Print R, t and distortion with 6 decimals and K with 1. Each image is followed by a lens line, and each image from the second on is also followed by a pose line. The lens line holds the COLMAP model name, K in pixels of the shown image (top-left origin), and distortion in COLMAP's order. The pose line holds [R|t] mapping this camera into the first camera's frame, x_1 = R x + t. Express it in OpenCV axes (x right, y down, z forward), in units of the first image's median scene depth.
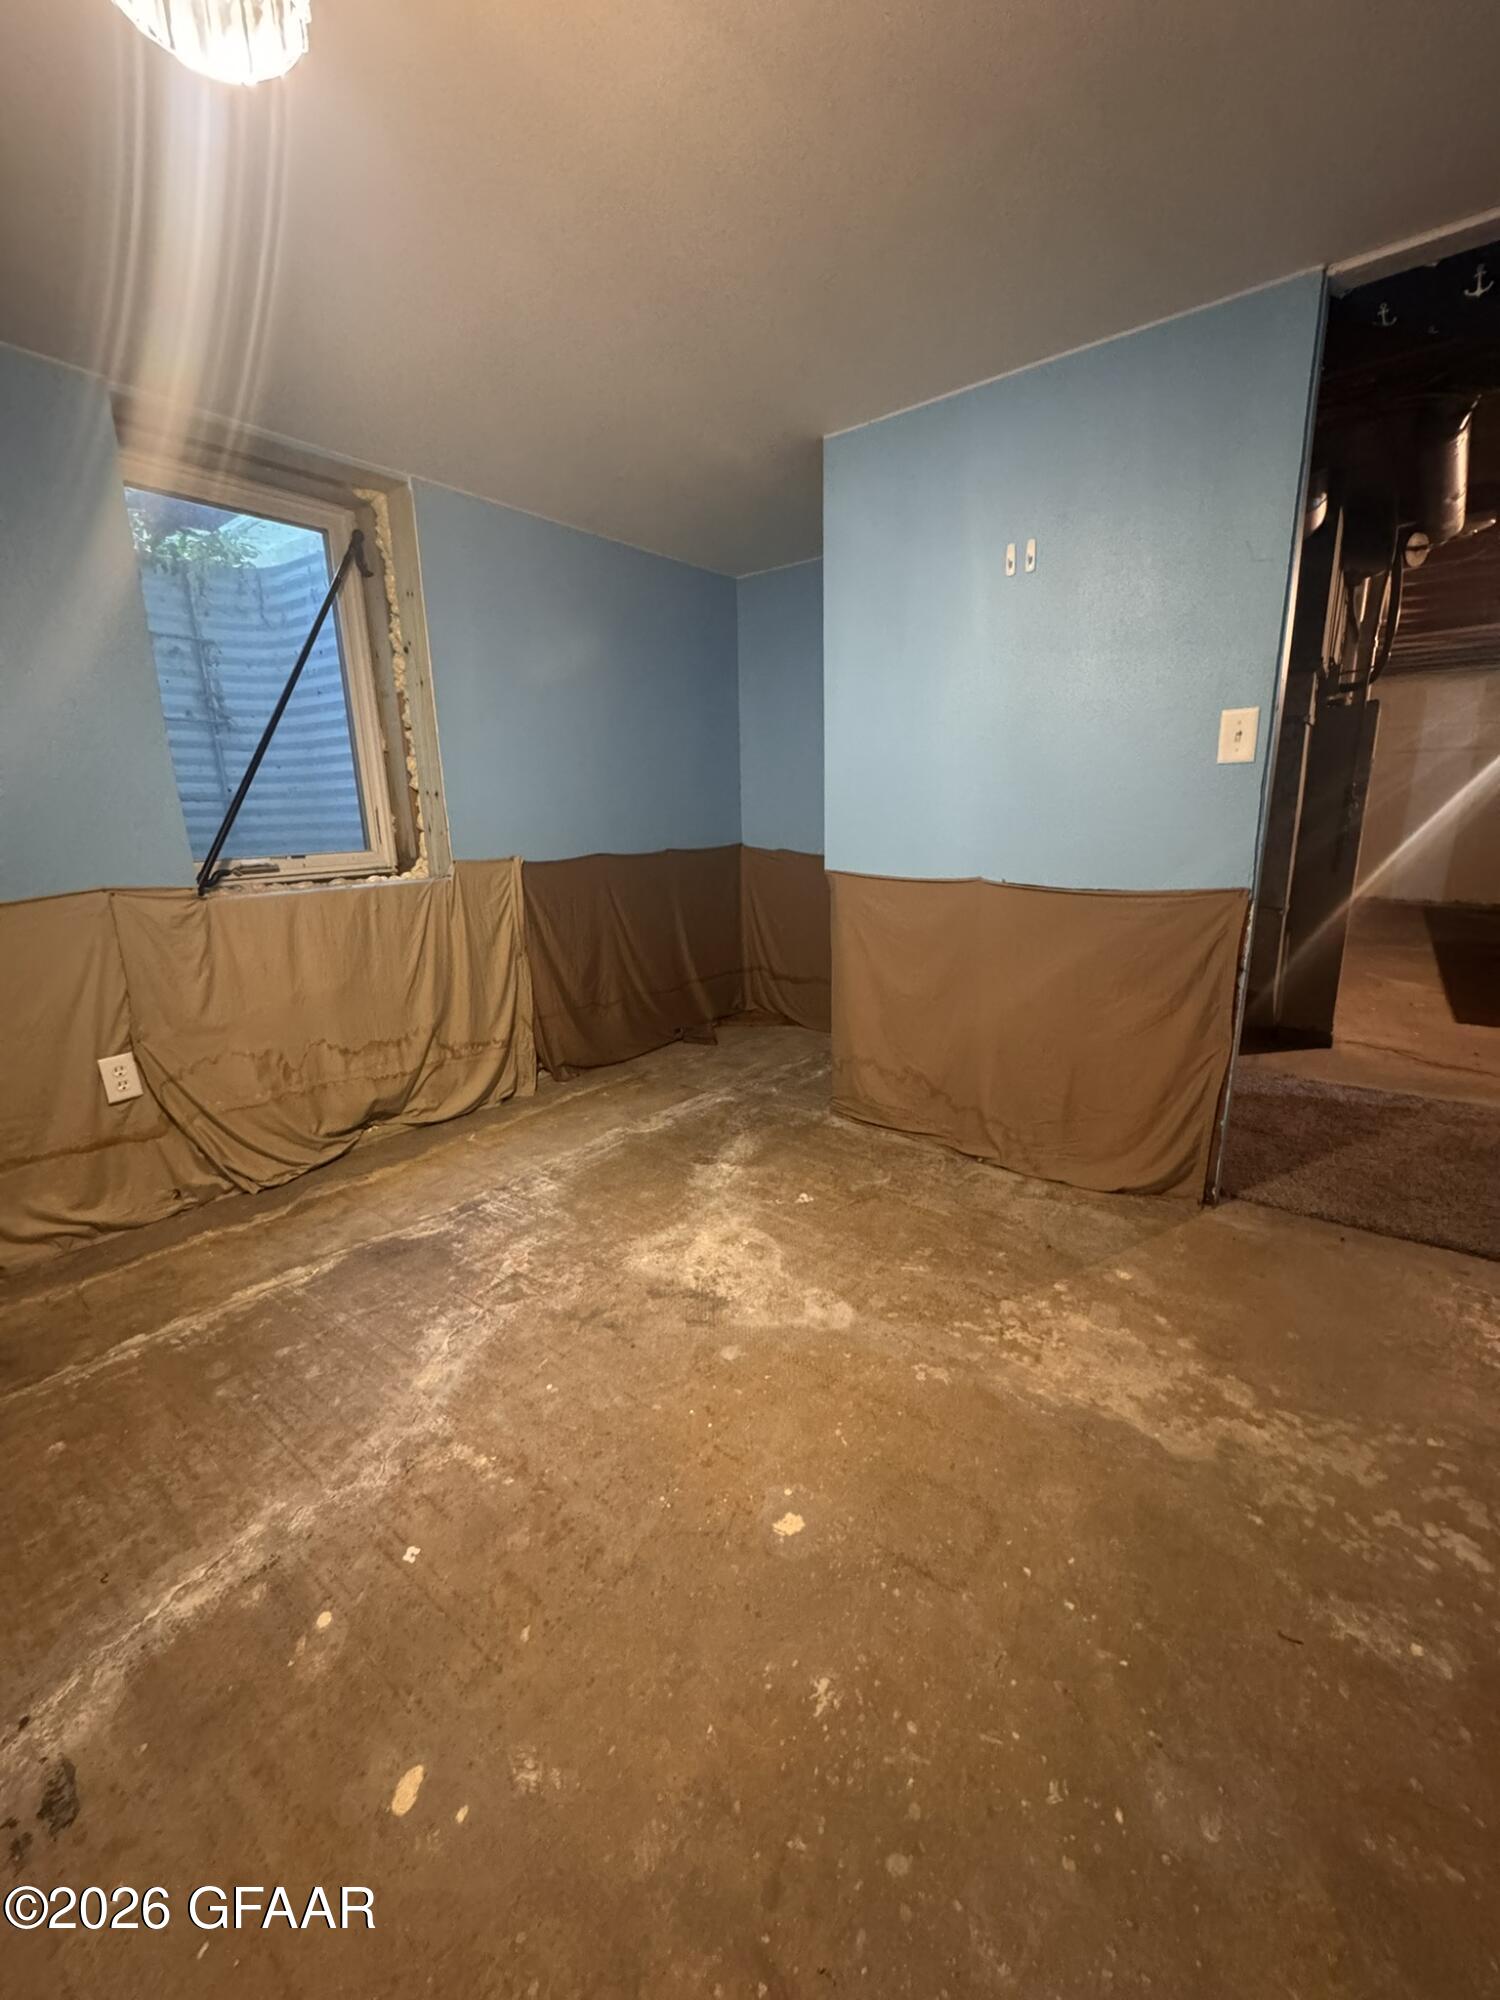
lens RADIAL K [[788.6, 0, 752.2], [0, 788.6, 997.5], [0, 0, 1]] dist [-0.004815, 0.000364]
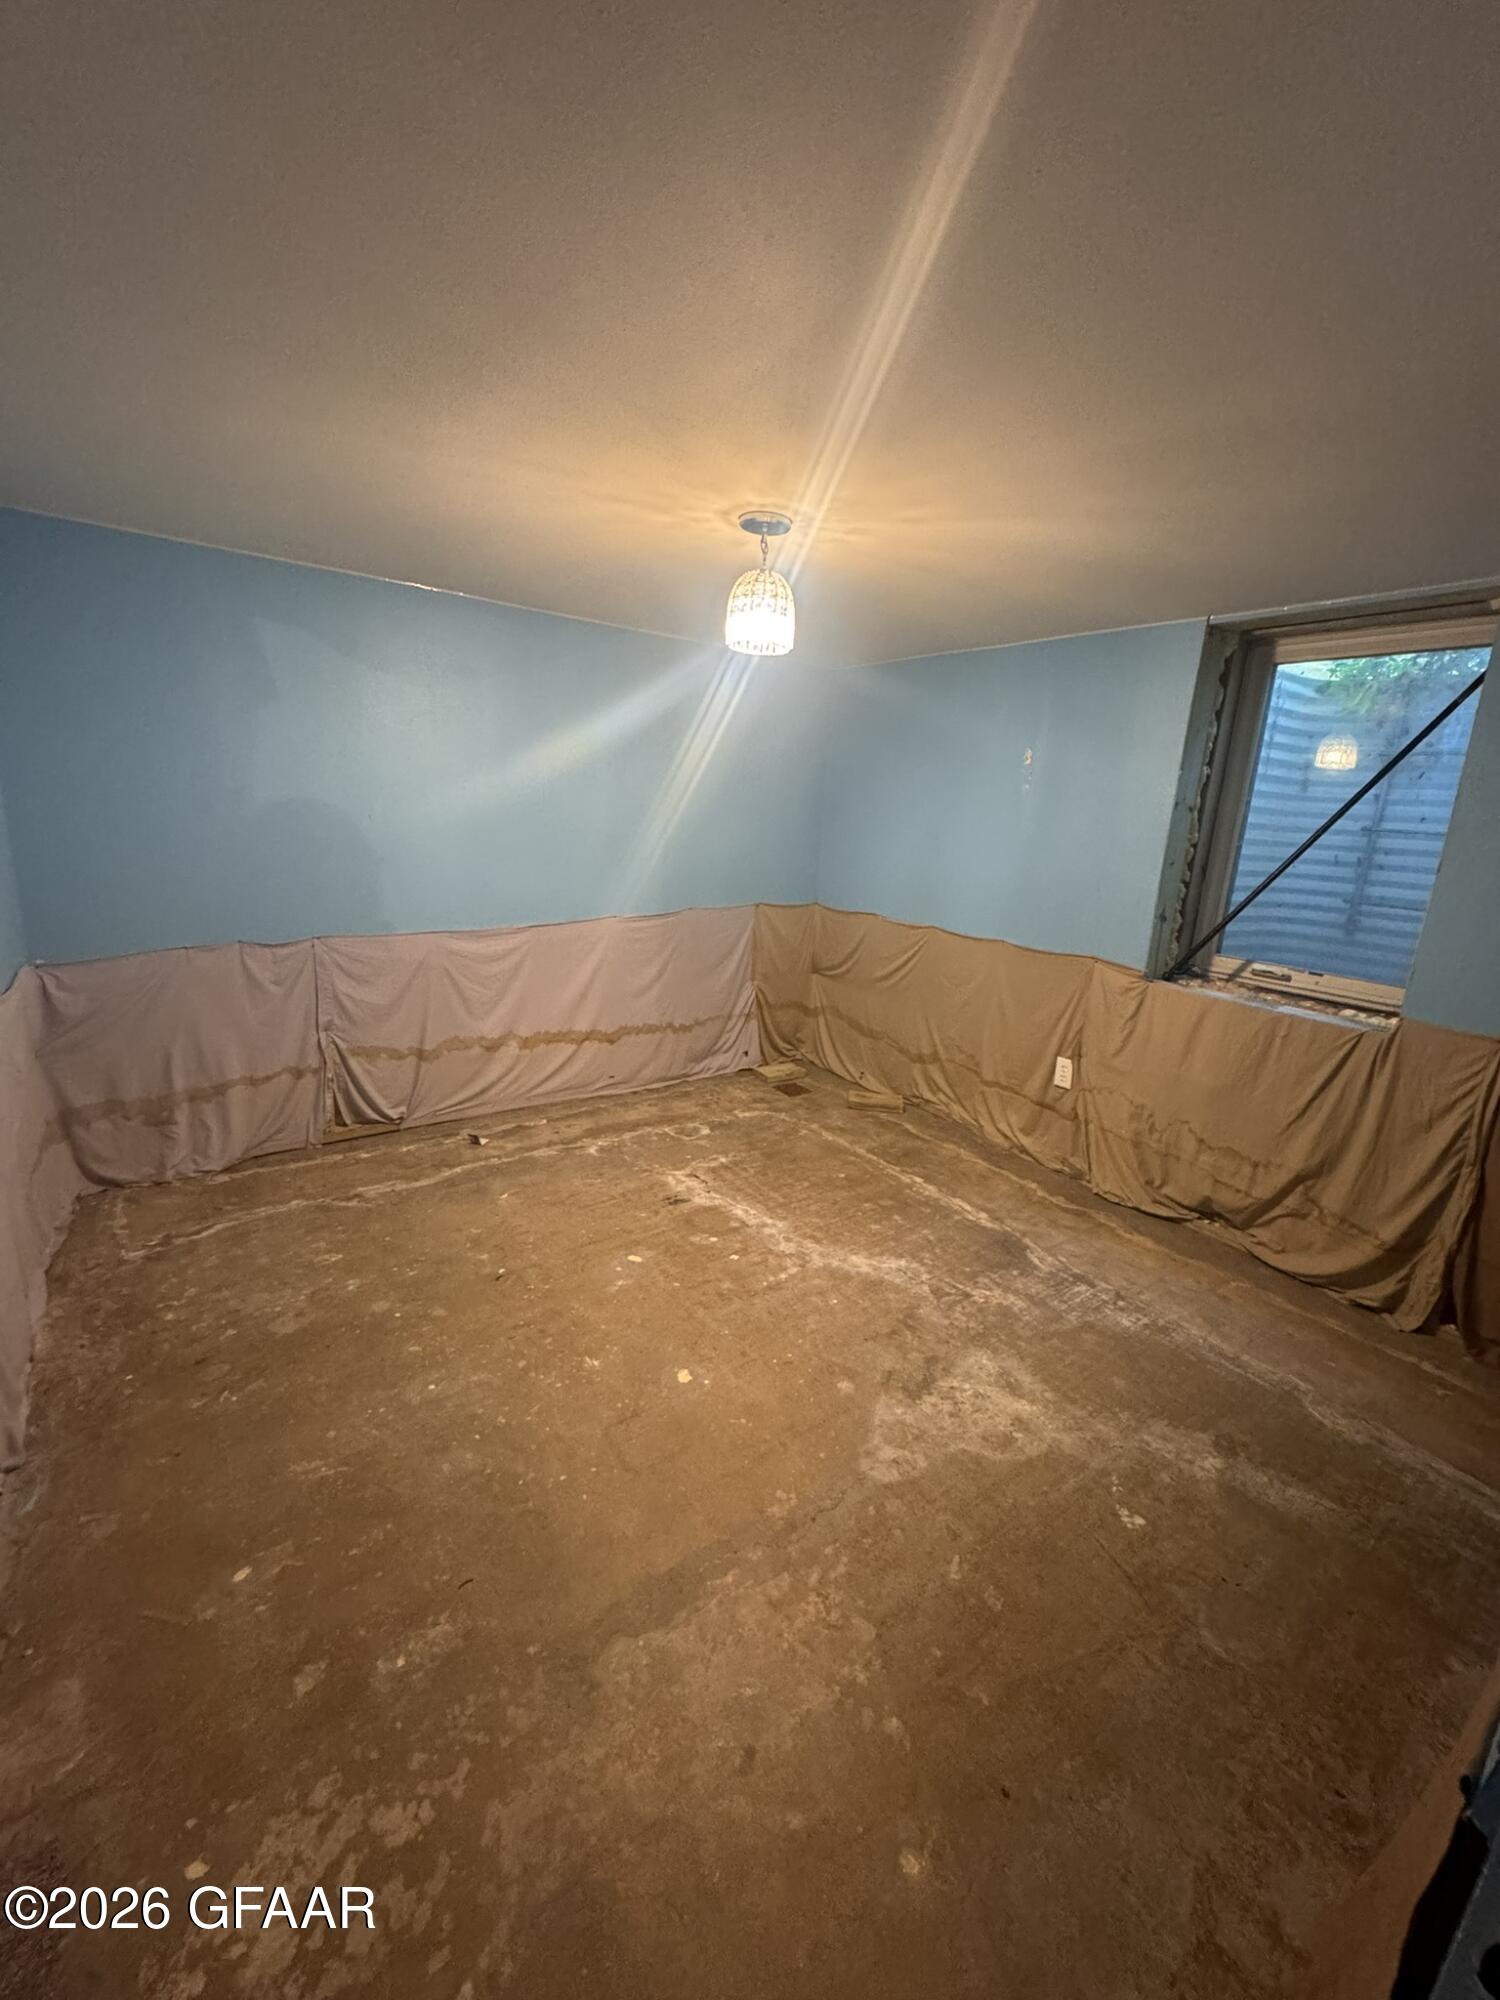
lens RADIAL K [[788.6, 0, 752.2], [0, 788.6, 997.5], [0, 0, 1]] dist [-0.004815, 0.000364]
pose [[-0.266486, 0.235881, -0.934529, 0.822860], [-0.277419, 0.909789, 0.308744, -0.362431], [0.923051, 0.341533, -0.177009, 0.695133]]
